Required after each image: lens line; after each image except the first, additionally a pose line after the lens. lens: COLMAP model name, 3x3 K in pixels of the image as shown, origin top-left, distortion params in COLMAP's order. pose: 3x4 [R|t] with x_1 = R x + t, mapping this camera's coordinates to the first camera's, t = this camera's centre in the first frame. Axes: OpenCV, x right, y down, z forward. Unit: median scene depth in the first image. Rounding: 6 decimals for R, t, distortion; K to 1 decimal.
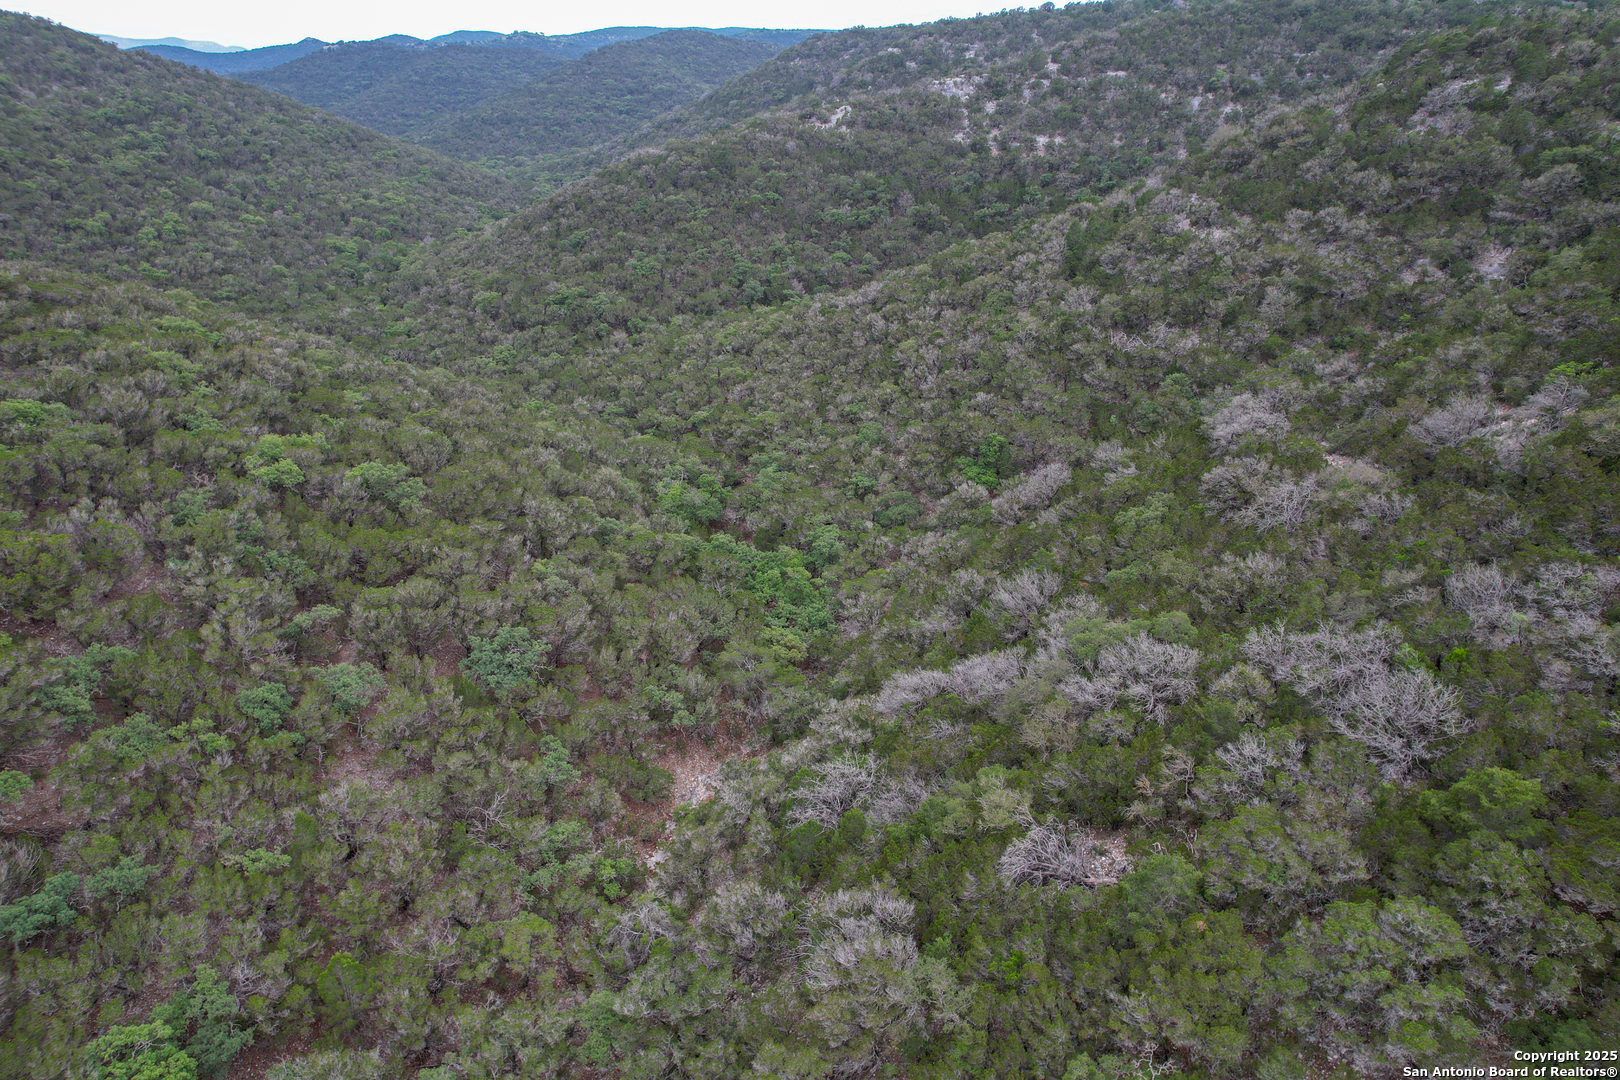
lens RADIAL K [[1037.9, 0, 810.0], [0, 1037.9, 540.0], [0, 0, 1]] dist [-0.083756, 0.079210]
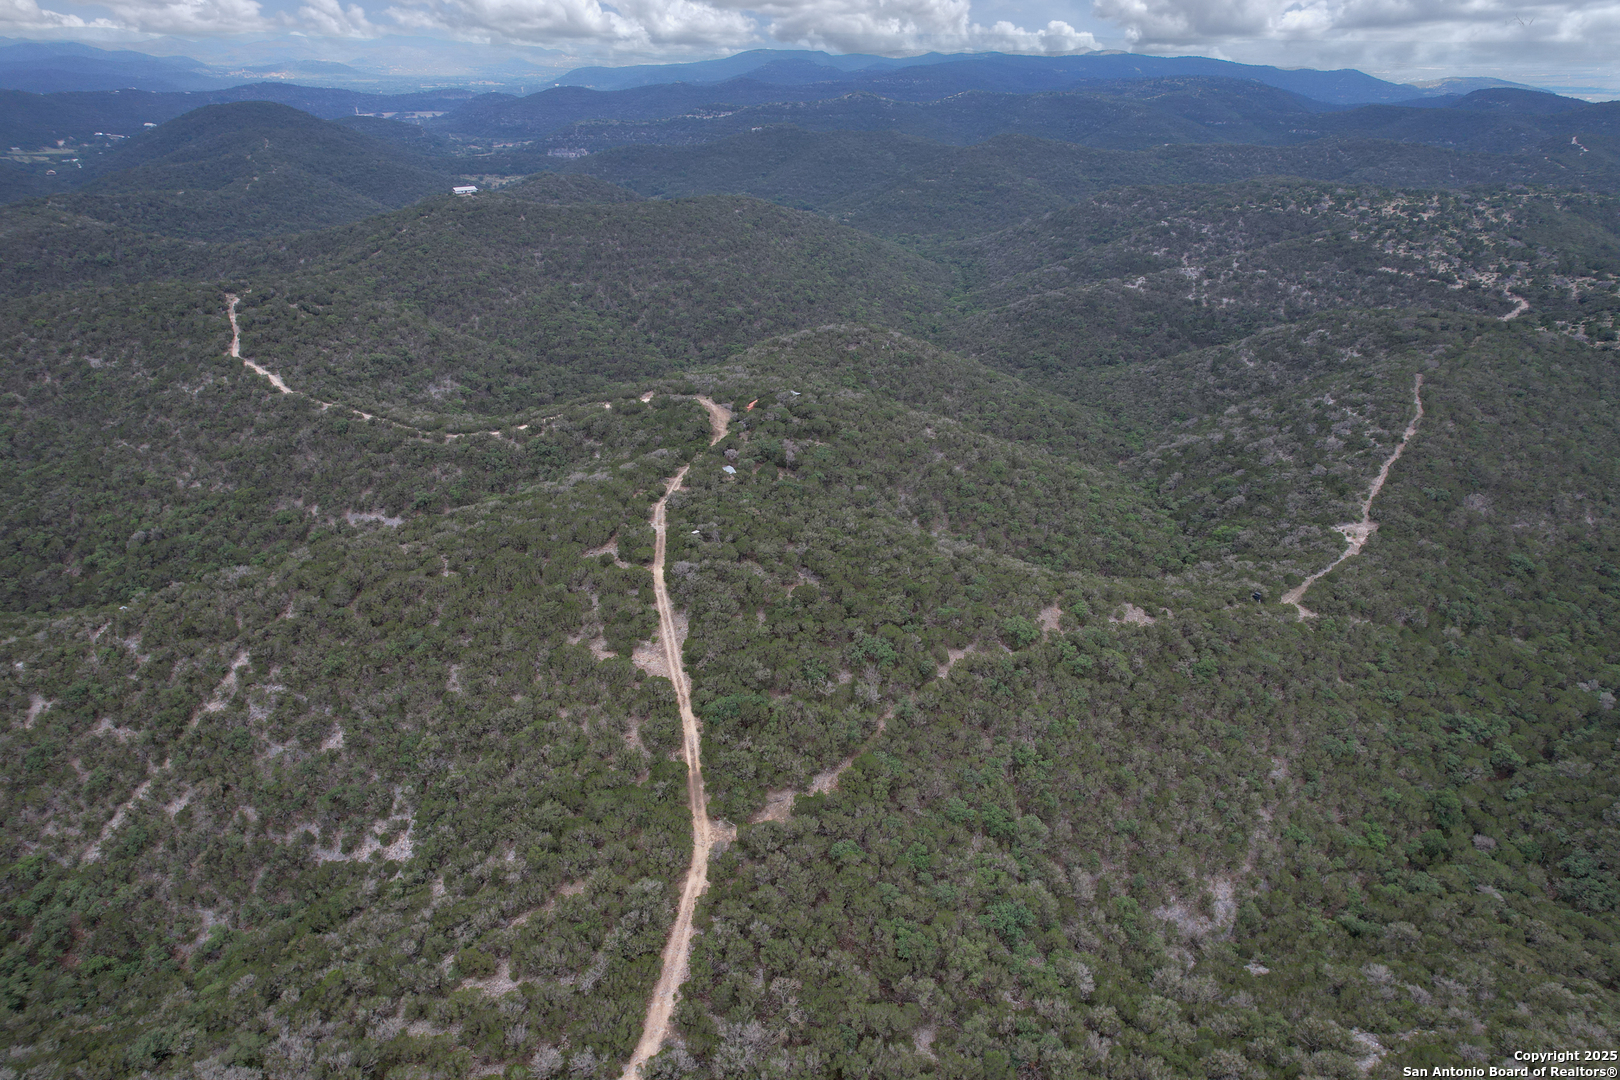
lens RADIAL K [[1037.9, 0, 810.0], [0, 1037.9, 540.0], [0, 0, 1]] dist [-0.083756, 0.079210]
pose [[0.974826, 0.098368, -0.200096, -0.190454], [-0.096347, 0.995150, 0.019840, 0.219956], [0.201078, -0.000062, 0.979575, -1.559758]]
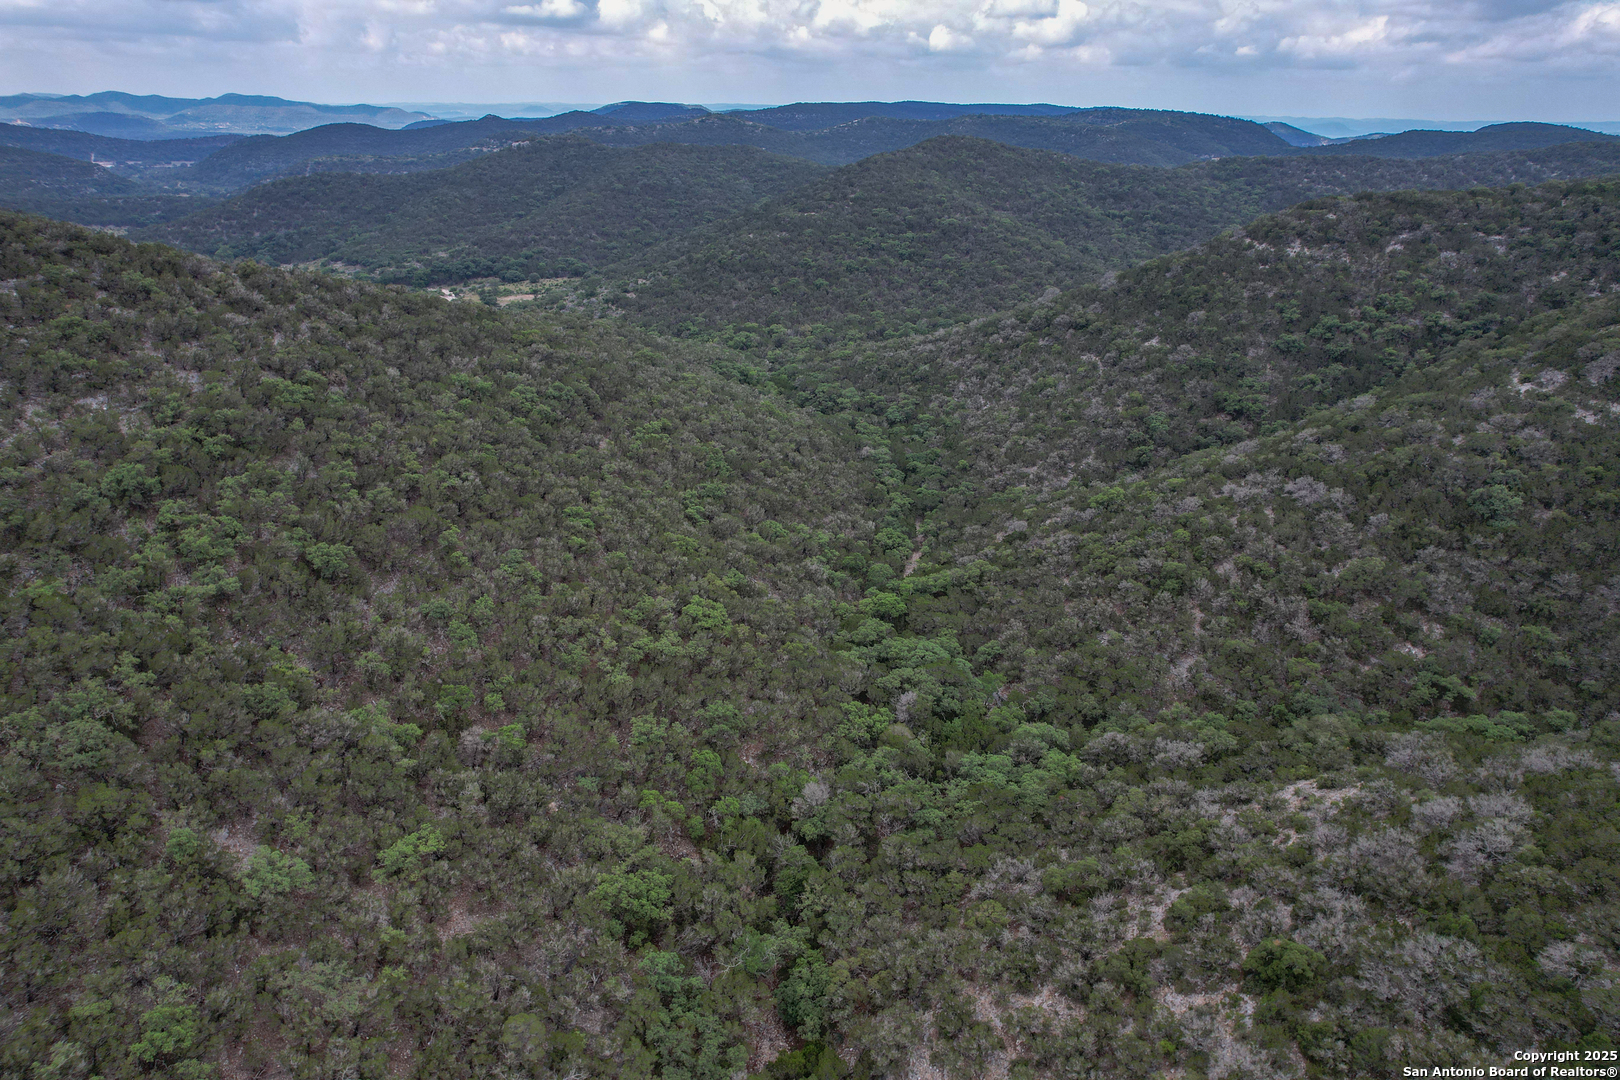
lens RADIAL K [[1037.9, 0, 810.0], [0, 1037.9, 540.0], [0, 0, 1]] dist [-0.083756, 0.079210]
pose [[0.991505, 0.056400, -0.117204, -0.420351], [-0.062566, 0.996807, -0.049610, -0.477519], [0.114031, 0.056521, 0.991868, 0.732173]]
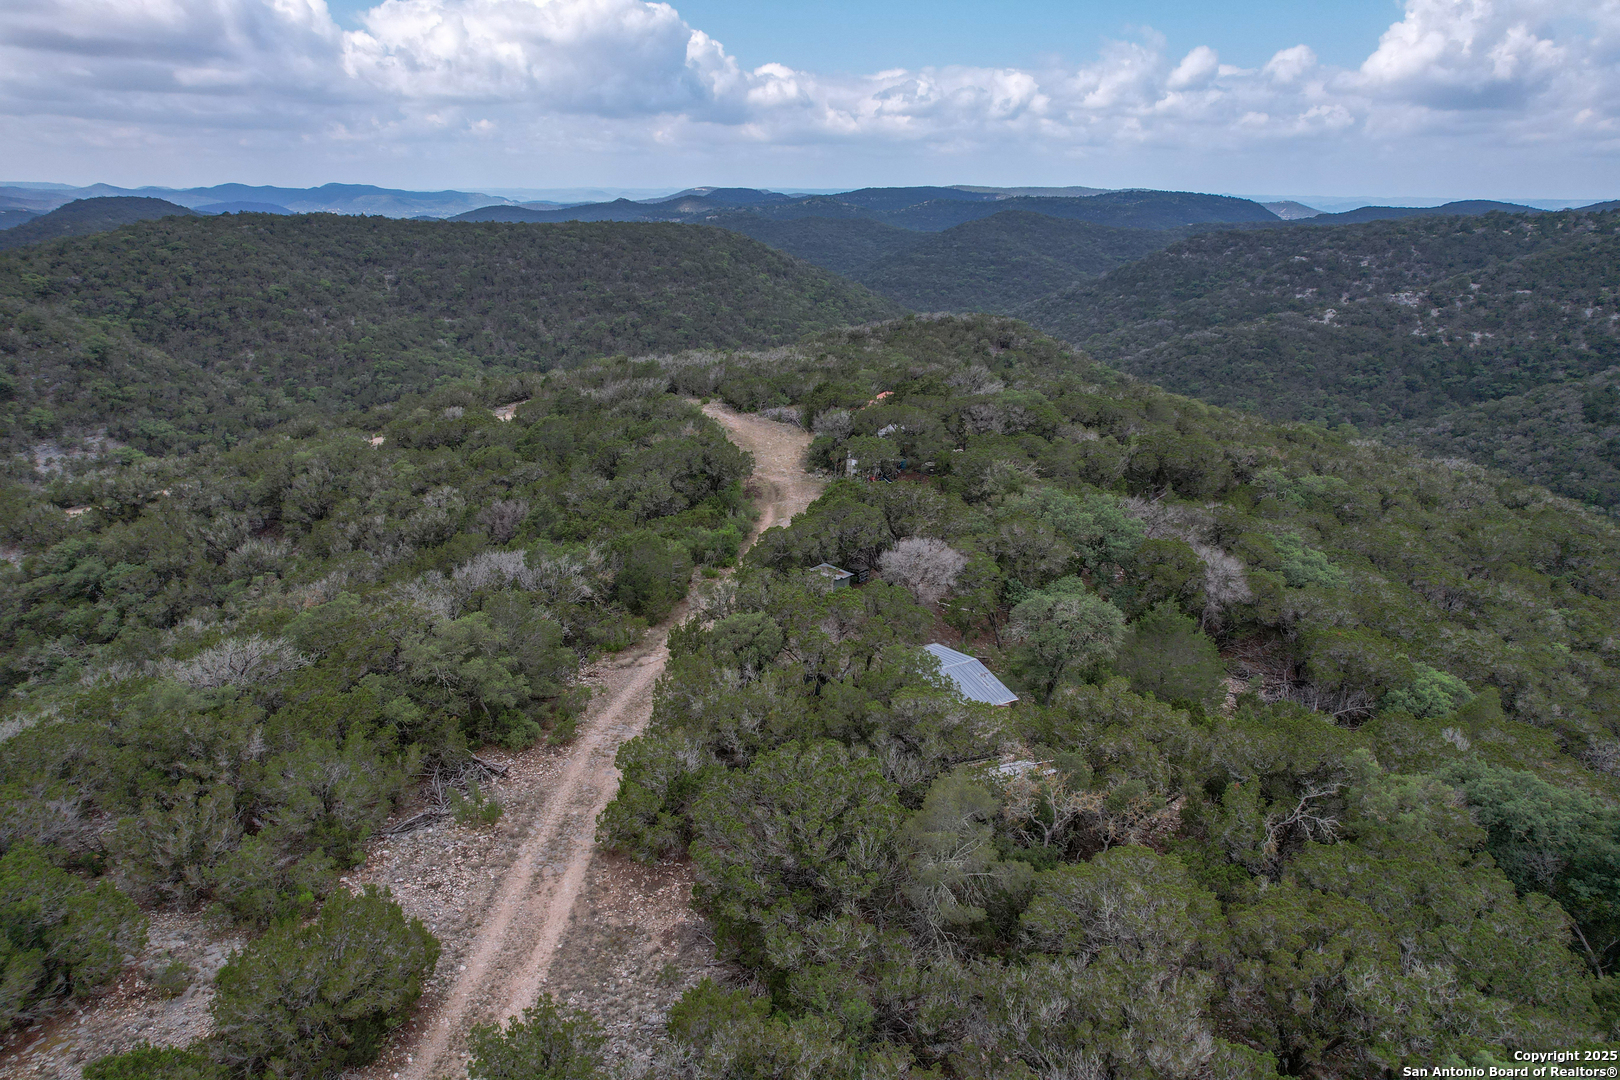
lens RADIAL K [[1037.9, 0, 810.0], [0, 1037.9, 540.0], [0, 0, 1]] dist [-0.083756, 0.079210]
pose [[0.985966, 0.051739, -0.158729, -0.509172], [-0.071103, 0.990363, -0.118848, 0.174117], [0.151051, 0.128466, 0.980143, -0.626842]]
